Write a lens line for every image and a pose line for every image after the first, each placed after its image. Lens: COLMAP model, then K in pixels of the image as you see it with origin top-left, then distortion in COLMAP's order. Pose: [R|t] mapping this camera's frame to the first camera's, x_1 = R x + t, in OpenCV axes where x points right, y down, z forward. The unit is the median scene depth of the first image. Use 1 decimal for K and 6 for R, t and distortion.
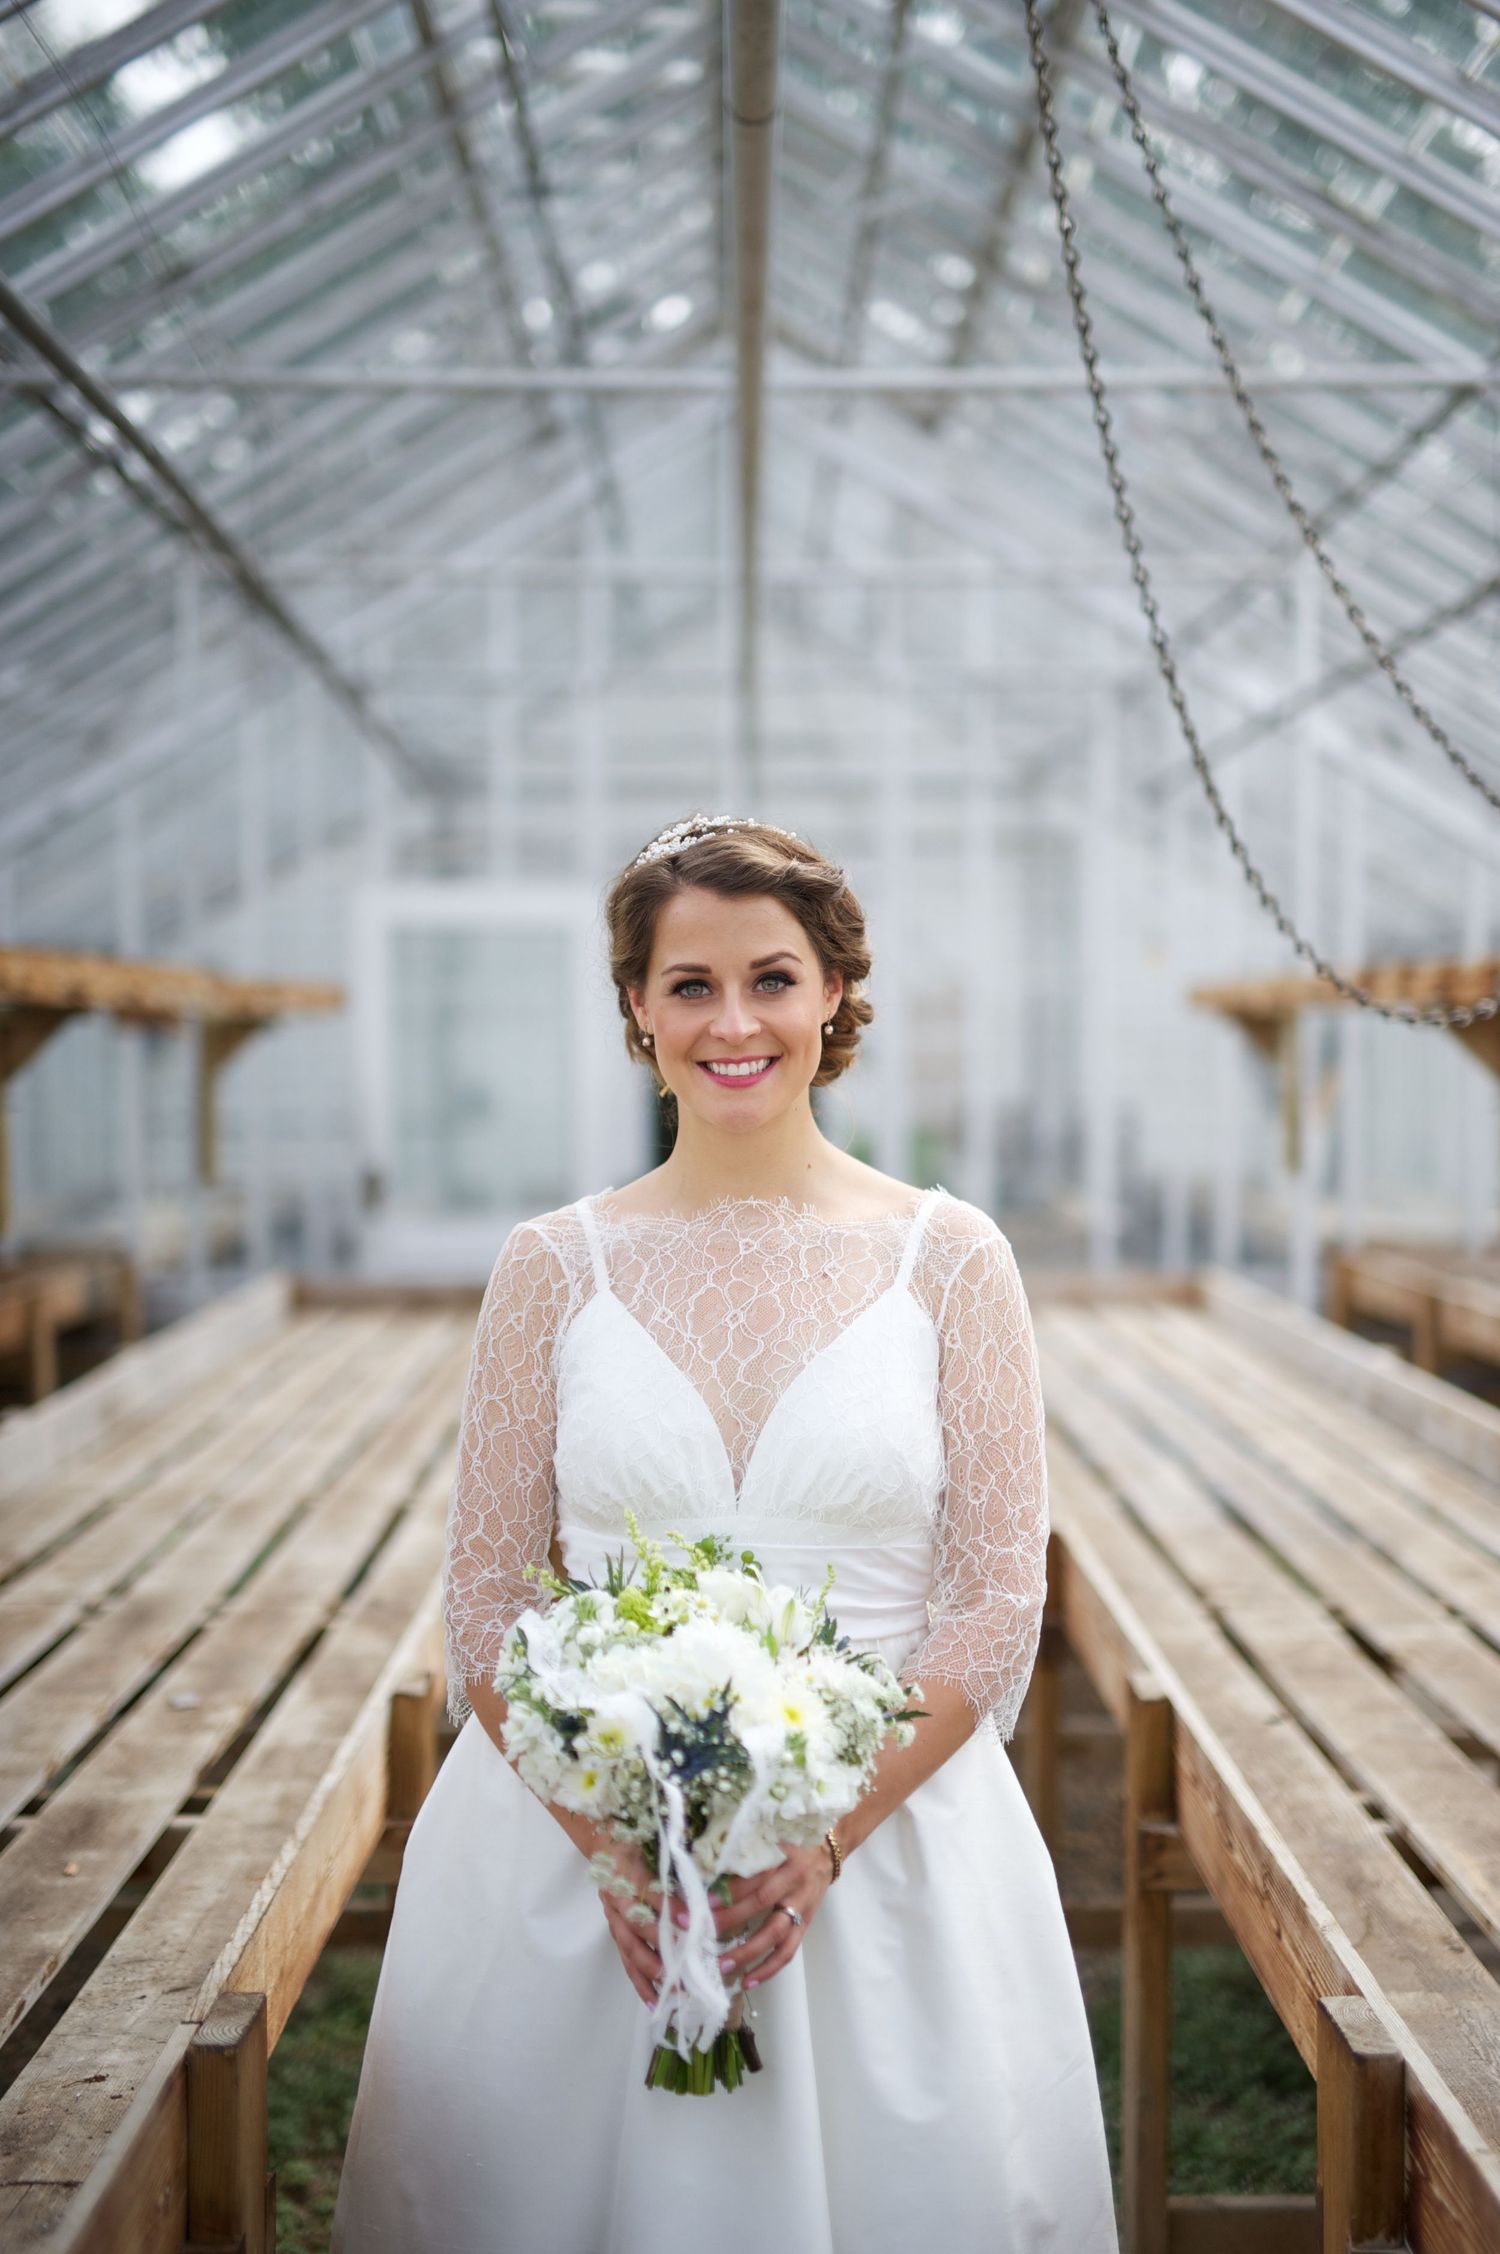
lens RADIAL K [[3149.4, 0, 760.4], [0, 3149.4, 1119.3], [0, 0, 1]] dist [0.015496, 0.000000]
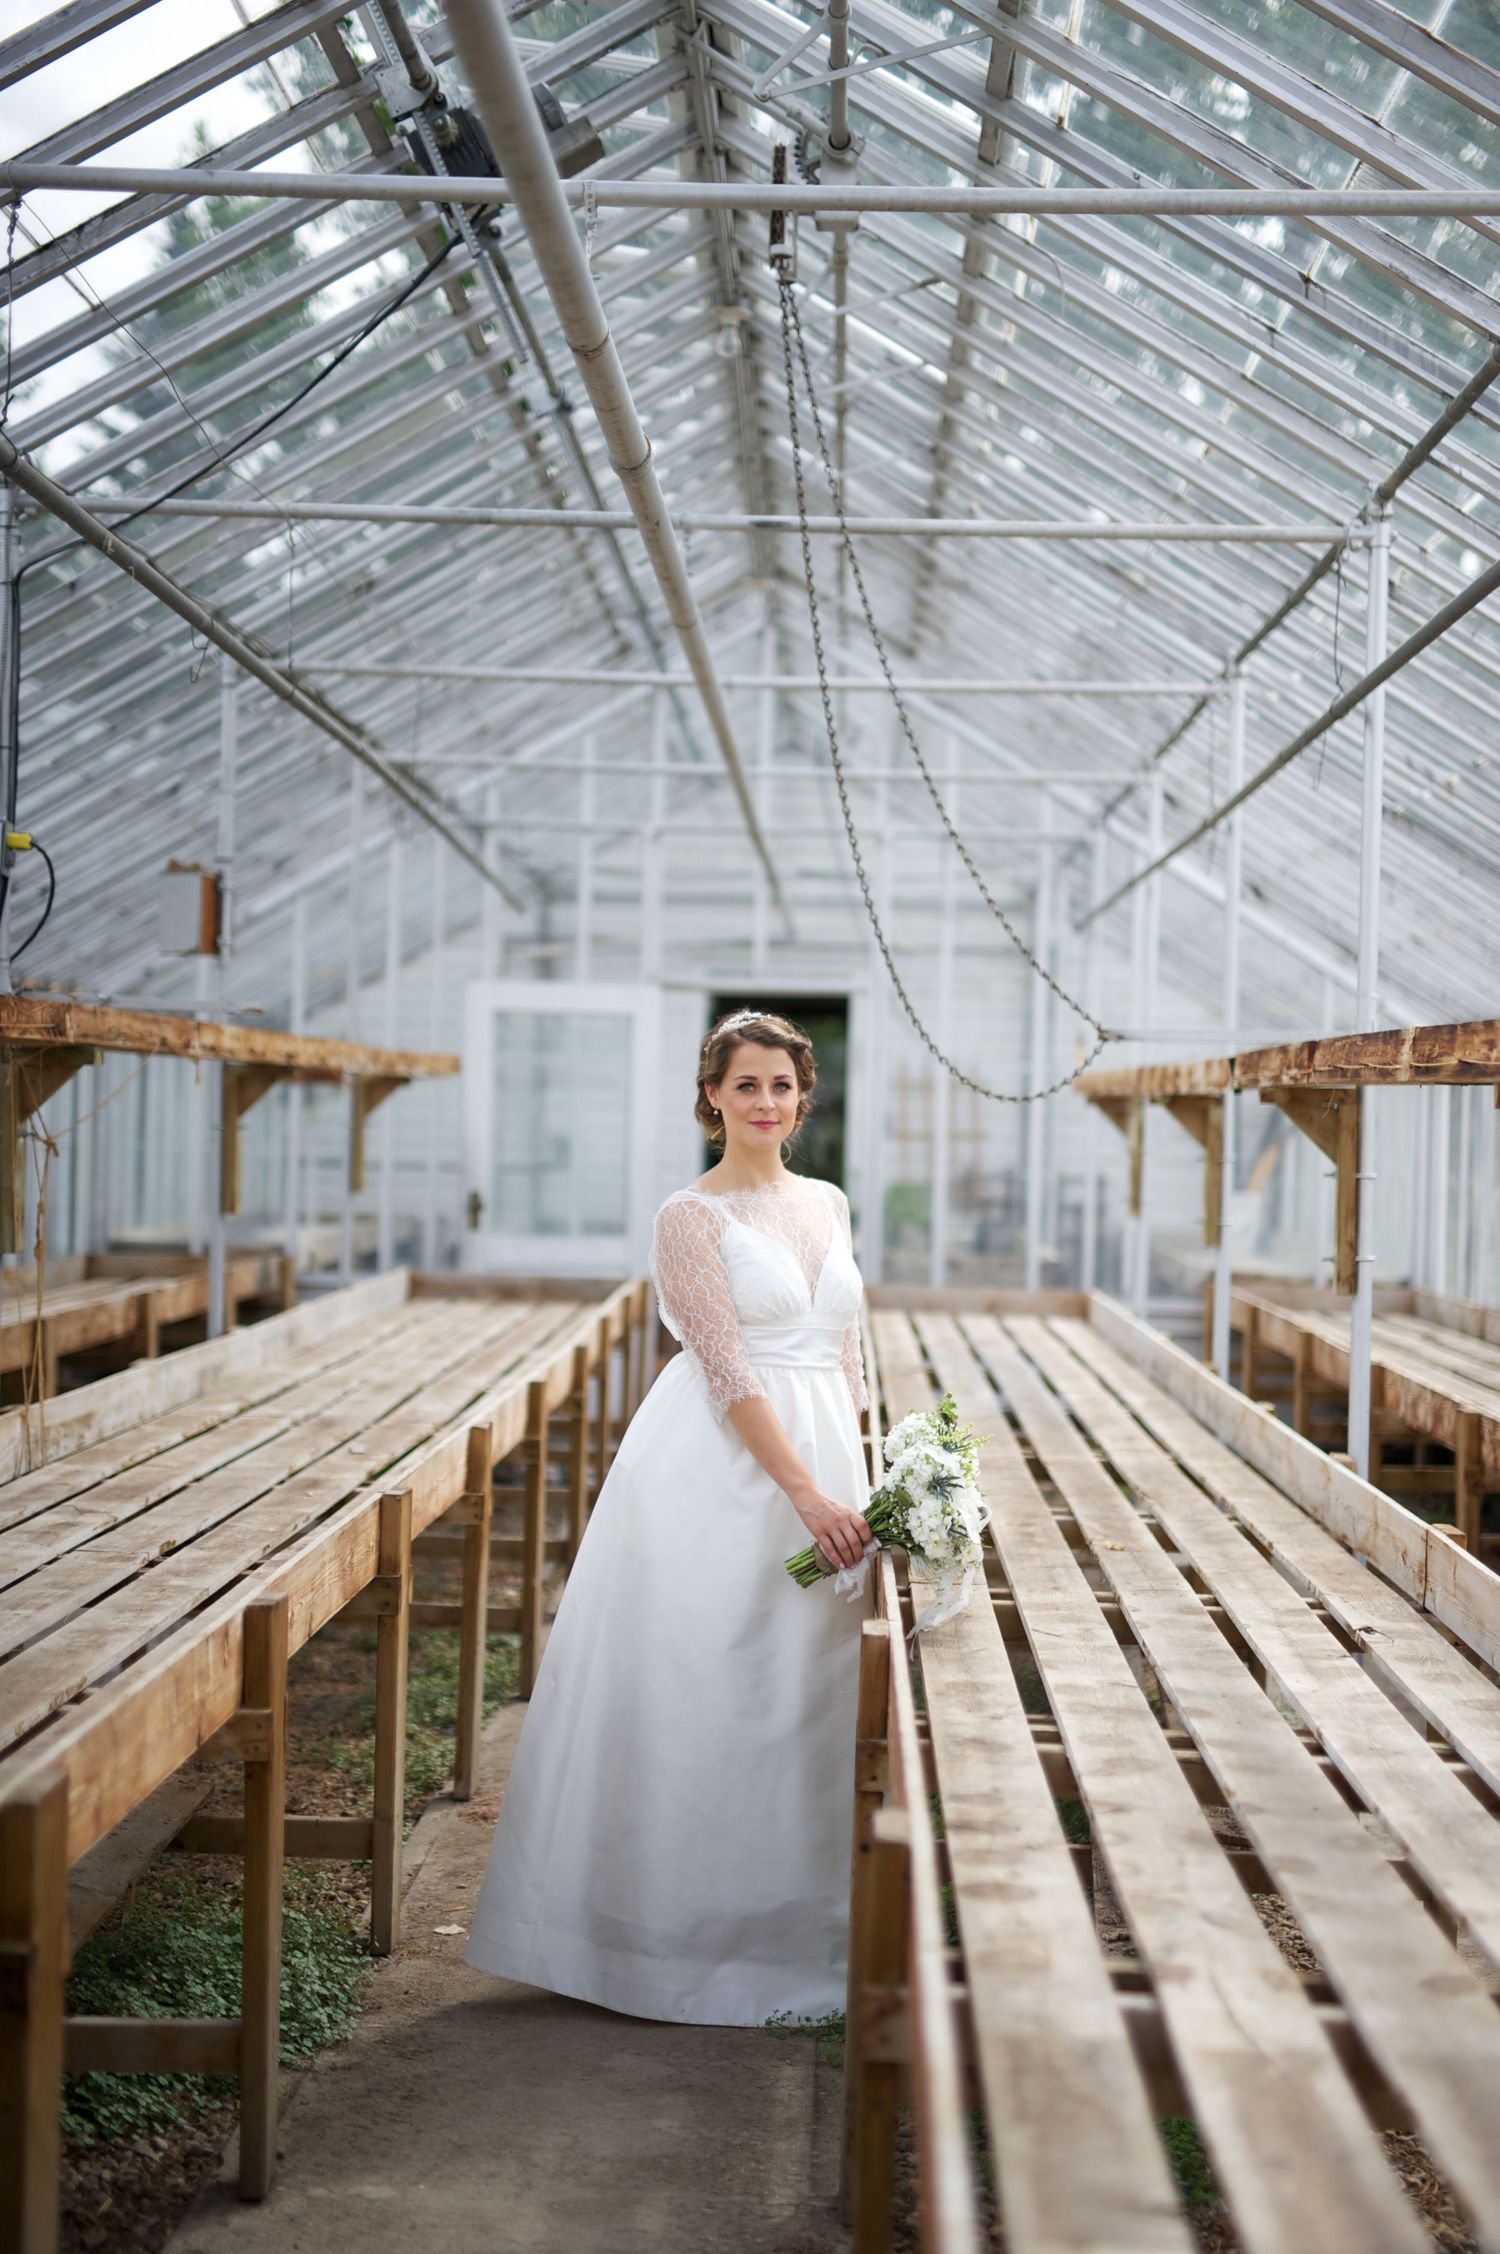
lens RADIAL K [[3149.4, 0, 764.9], [0, 3149.4, 1129.2], [0, 0, 1]] dist [0.015496, 0.000000]
pose [[0.998894, 0.033166, -0.033340, 0.046306], [-0.033807, 0.999251, -0.018842, 0.010800], [0.032690, 0.019948, 0.999266, -0.353933]]
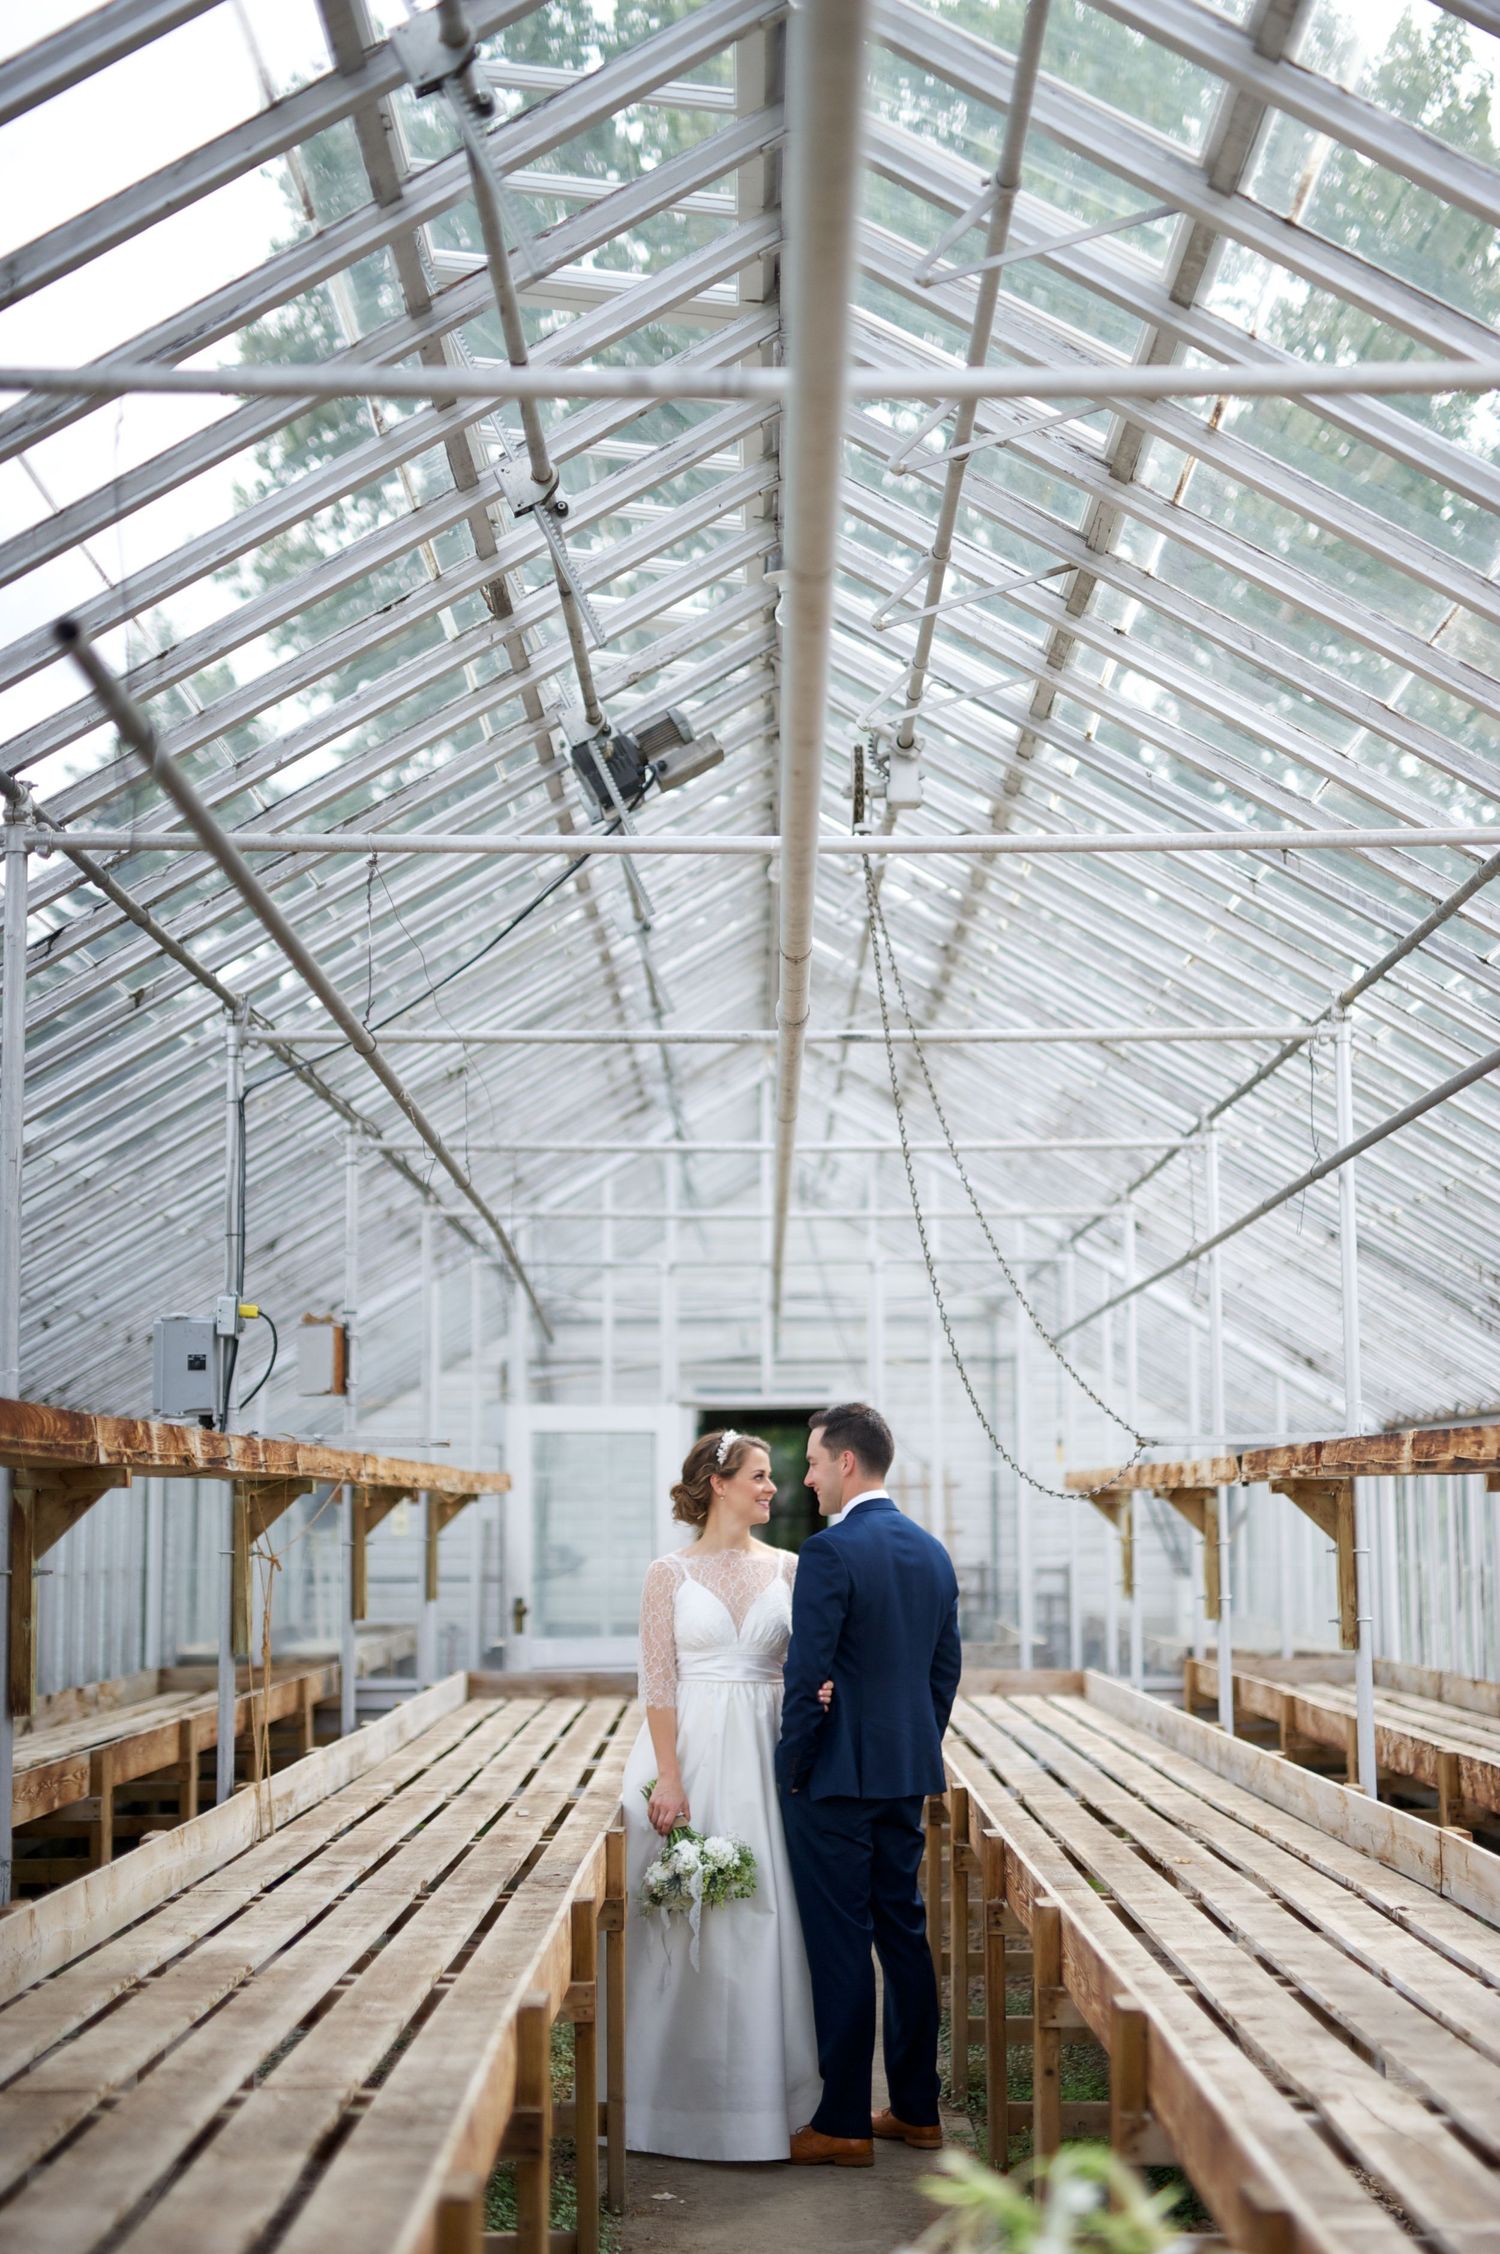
lens RADIAL K [[3149.4, 0, 765.6], [0, 3149.4, 1133.2], [0, 0, 1]] dist [0.015496, 0.000000]
pose [[0.999991, -0.000623, -0.004284, -0.003162], [-0.000008, 0.989340, -0.145627, 0.016209], [0.004329, 0.145626, 0.989330, -0.519755]]
